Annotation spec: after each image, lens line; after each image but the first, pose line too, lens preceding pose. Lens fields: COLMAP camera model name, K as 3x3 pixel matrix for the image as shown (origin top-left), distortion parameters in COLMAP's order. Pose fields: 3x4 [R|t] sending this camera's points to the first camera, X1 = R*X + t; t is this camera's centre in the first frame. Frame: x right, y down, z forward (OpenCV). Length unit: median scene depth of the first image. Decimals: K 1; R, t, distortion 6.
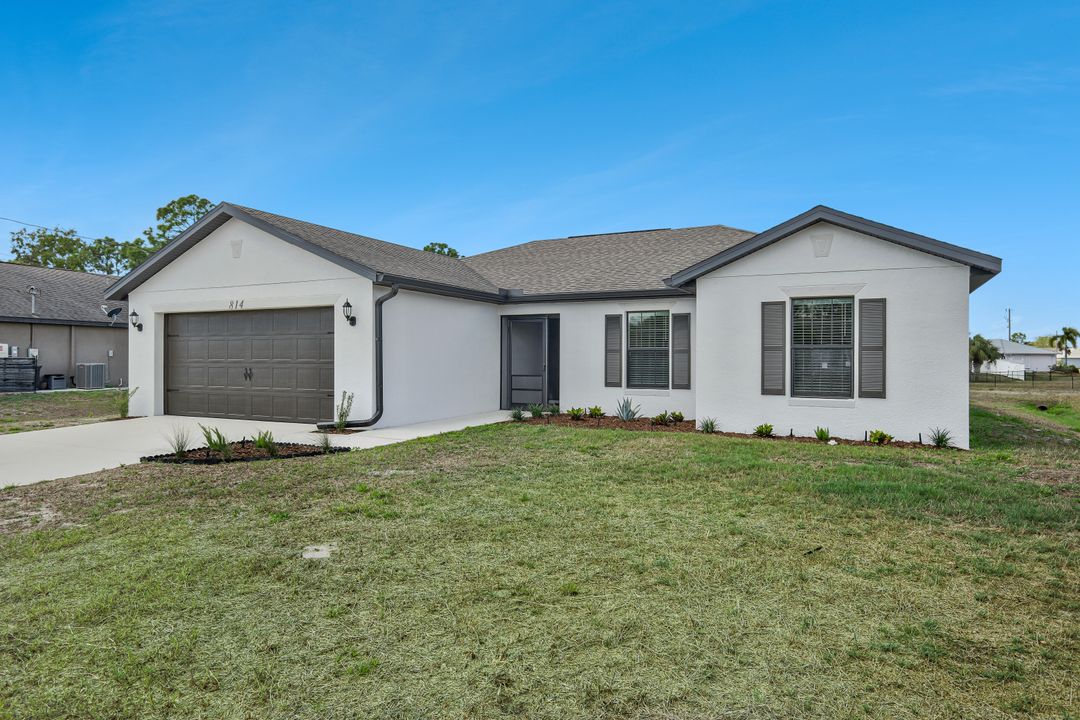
lens RADIAL K [[687.4, 0, 531.9], [0, 687.4, 362.5], [0, 0, 1]] dist [-0.008072, -0.000639]
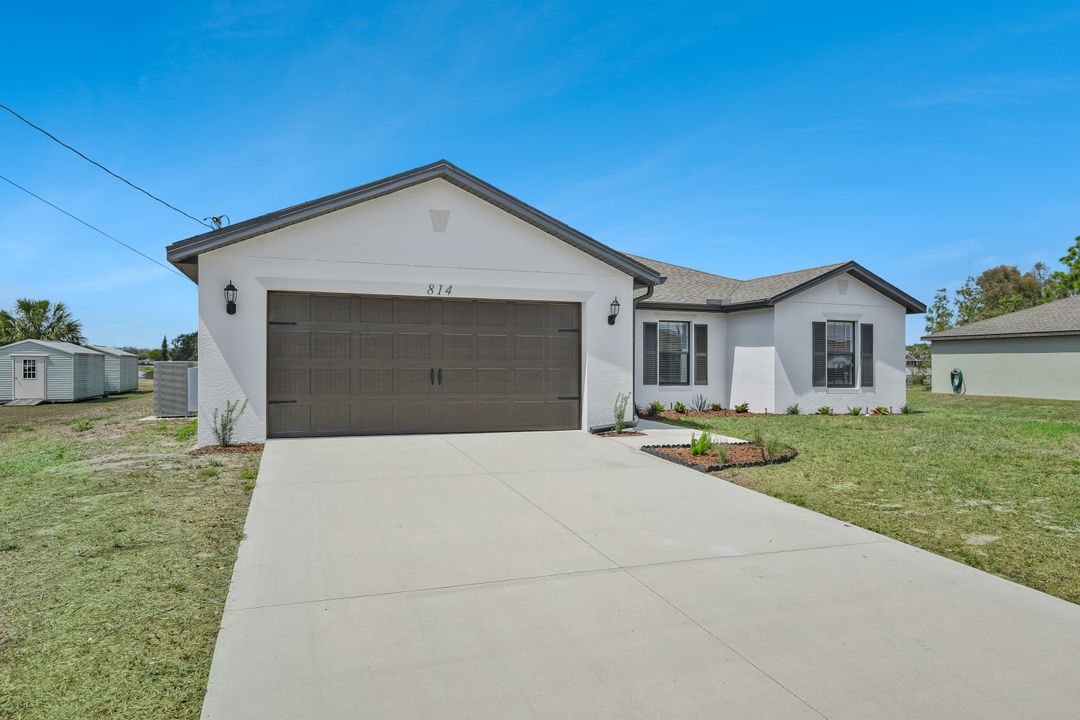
lens RADIAL K [[687.4, 0, 536.0], [0, 687.4, 366.9], [0, 0, 1]] dist [-0.008072, -0.000639]
pose [[0.689173, -0.000783, 0.724597, -0.937230], [-0.001697, 0.999995, 0.002694, 0.003102], [-0.724595, -0.003086, 0.689168, 0.366875]]
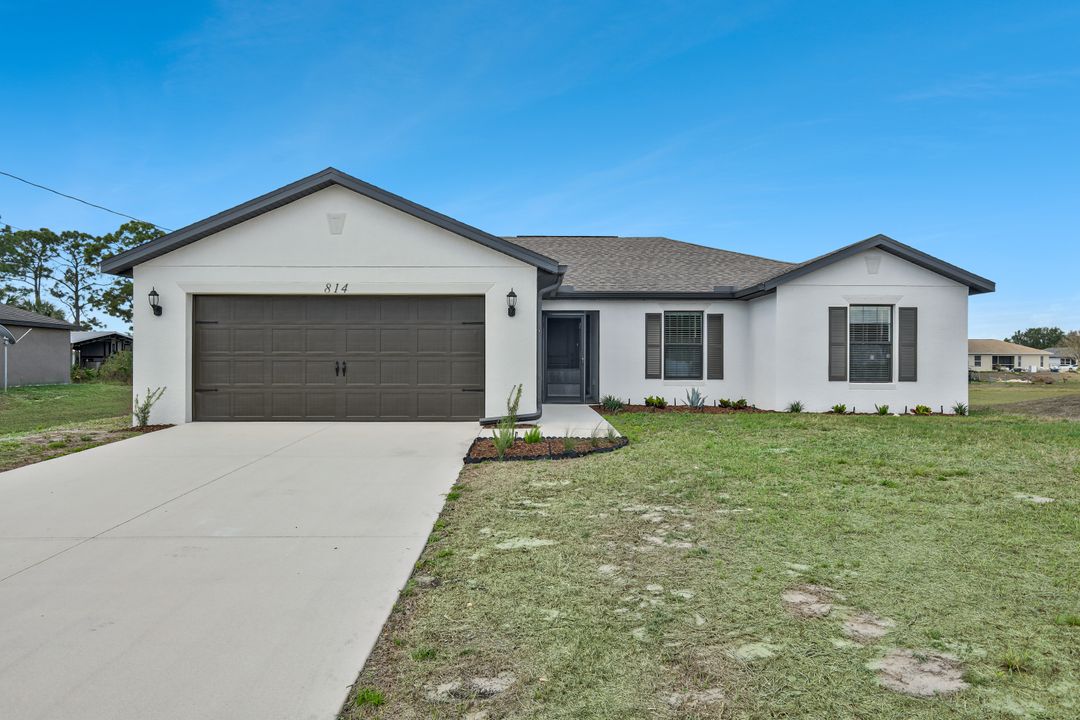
lens RADIAL K [[687.4, 0, 542.7], [0, 687.4, 353.7], [0, 0, 1]] dist [-0.008072, -0.000639]
pose [[0.882717, 0.003125, 0.469894, -0.608495], [0.003148, 0.999916, -0.012563, 0.009784], [-0.469894, 0.012569, 0.882633, 0.118715]]
